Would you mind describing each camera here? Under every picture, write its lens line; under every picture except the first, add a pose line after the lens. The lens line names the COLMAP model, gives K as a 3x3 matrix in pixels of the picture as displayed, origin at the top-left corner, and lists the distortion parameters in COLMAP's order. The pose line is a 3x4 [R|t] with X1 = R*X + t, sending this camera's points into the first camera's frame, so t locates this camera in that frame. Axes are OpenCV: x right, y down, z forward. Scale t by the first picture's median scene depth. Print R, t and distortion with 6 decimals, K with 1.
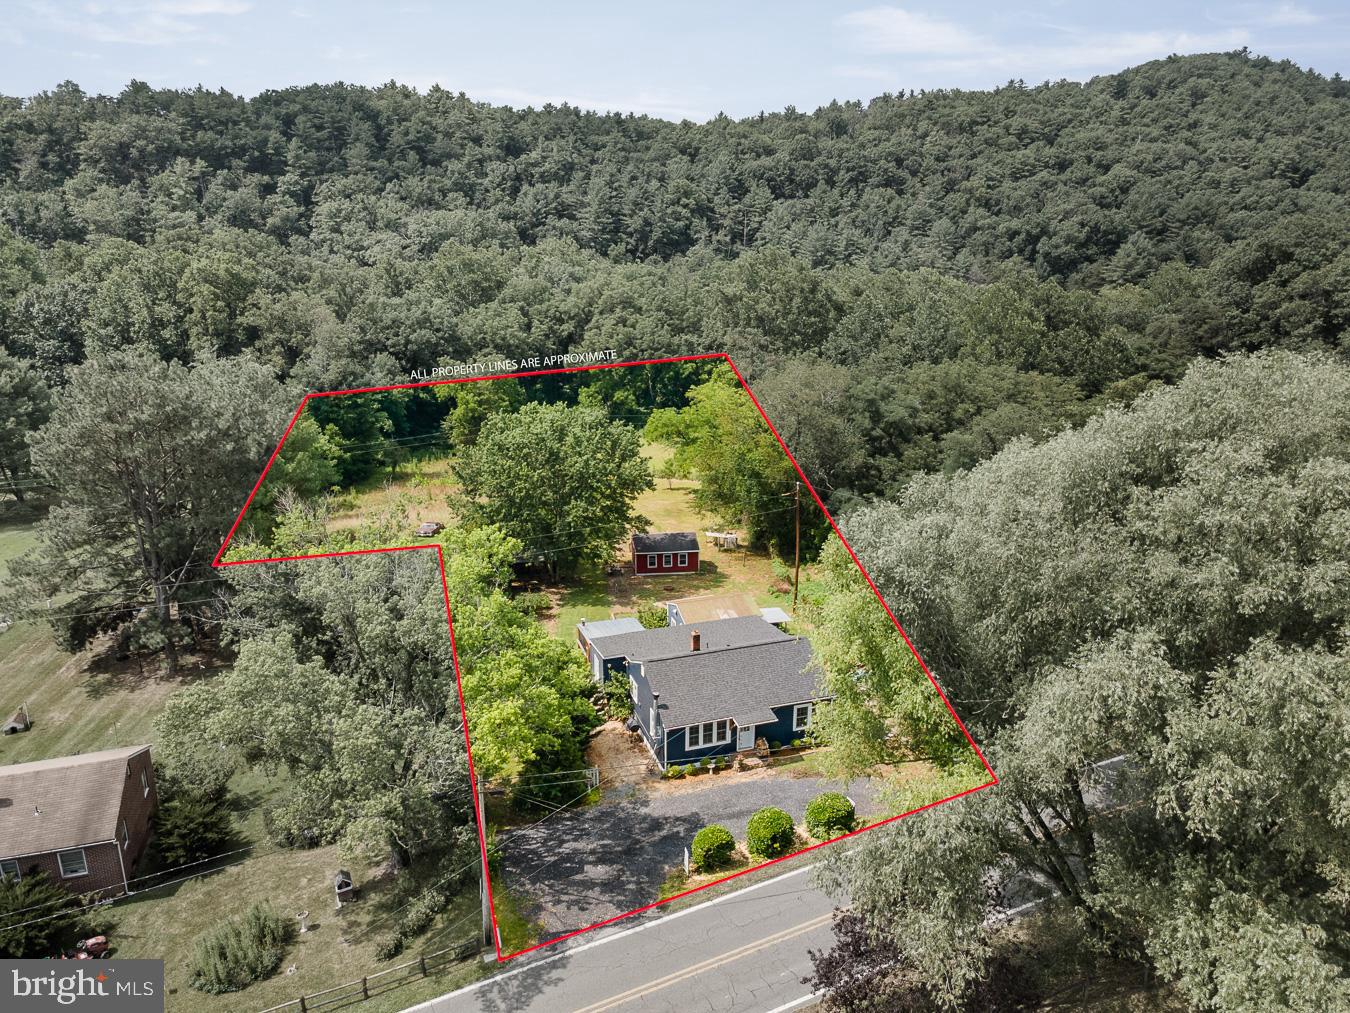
lens RADIAL K [[957.4, 0, 675.0], [0, 957.4, 506.5], [0, 0, 1]] dist [0.043653, 0.000103]
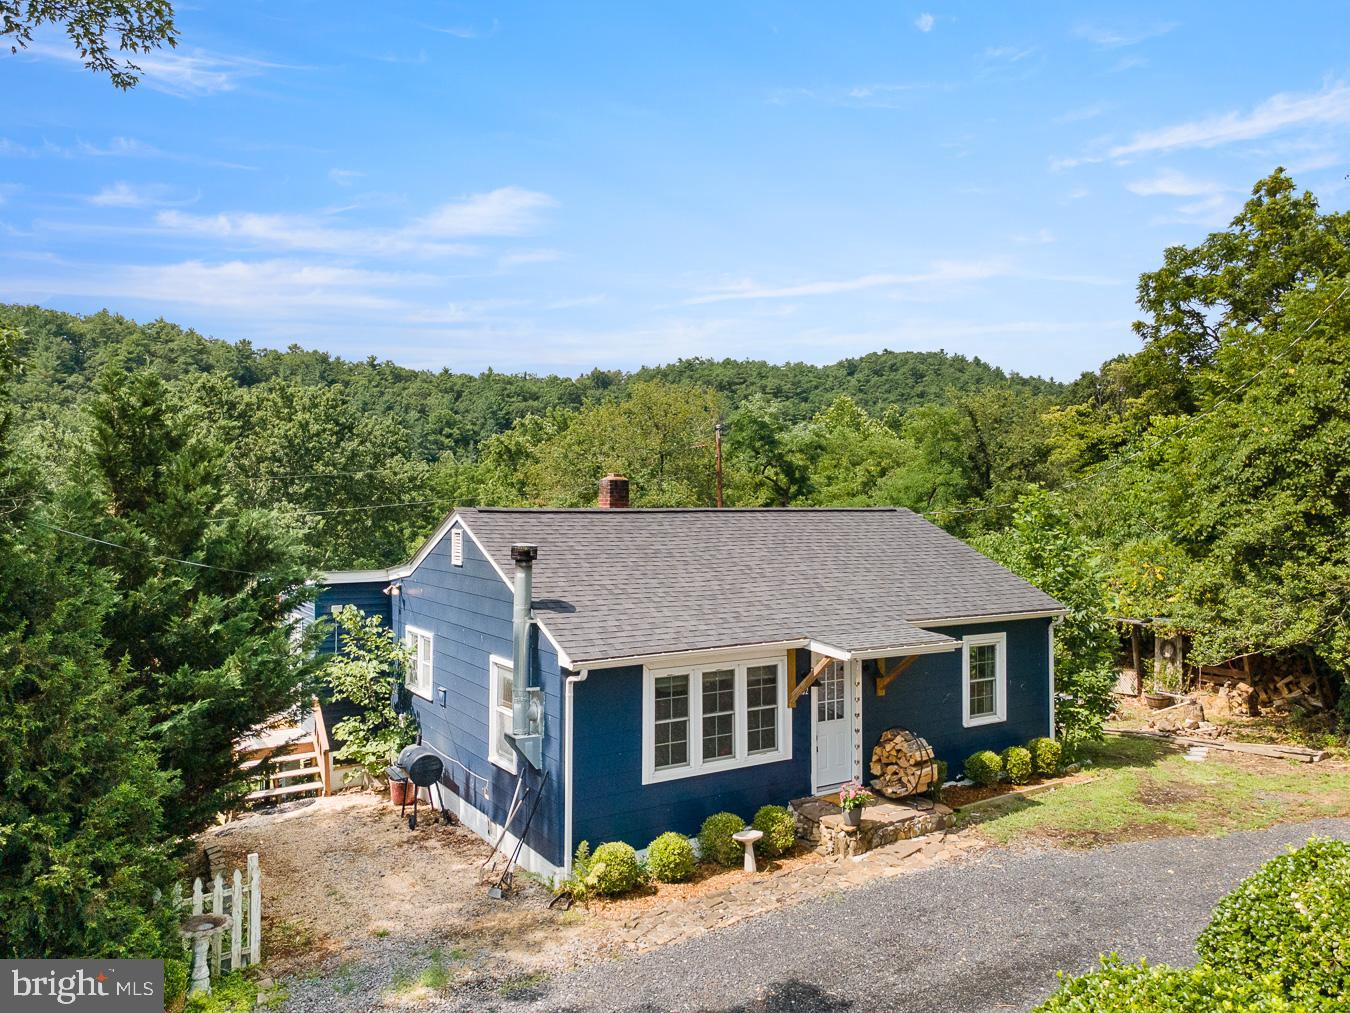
lens RADIAL K [[968.7, 0, 675.0], [0, 968.7, 506.5], [0, 0, 1]] dist [0.005598, 0.047680]
pose [[0.969328, 0.001796, 0.245764, -0.042805], [0.073806, 0.951691, -0.298057, 0.257604], [-0.234426, 0.307053, 0.922368, 0.730407]]
